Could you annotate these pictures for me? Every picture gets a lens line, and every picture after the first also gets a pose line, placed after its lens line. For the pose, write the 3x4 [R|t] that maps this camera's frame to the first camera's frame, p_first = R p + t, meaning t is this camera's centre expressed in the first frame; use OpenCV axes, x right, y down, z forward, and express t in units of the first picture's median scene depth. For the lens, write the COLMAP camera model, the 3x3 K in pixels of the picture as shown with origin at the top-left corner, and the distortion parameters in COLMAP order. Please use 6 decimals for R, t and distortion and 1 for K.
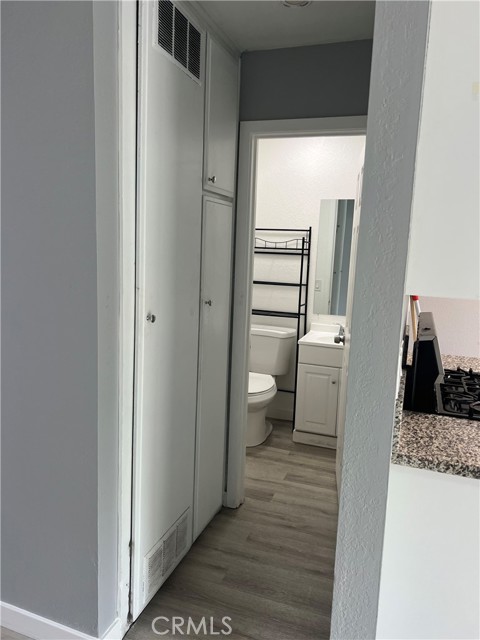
lens RADIAL K [[483.5, 0, 240.0], [0, 483.5, 320.0], [0, 0, 1]] dist [0.005226, 0.001300]
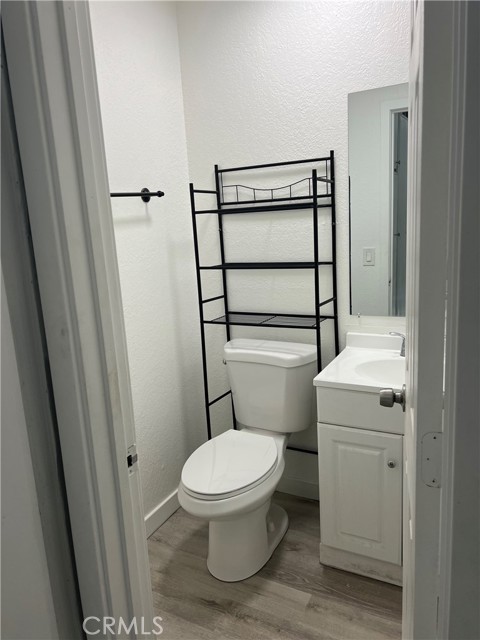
lens RADIAL K [[474.6, 0, 240.0], [0, 474.6, 320.0], [0, 0, 1]] dist [-0.027909, -0.000418]
pose [[0.984548, -0.069240, -0.160842, 0.121045], [0.077709, 0.995869, 0.046967, -0.043523], [0.156925, -0.058741, 0.985862, 0.484284]]
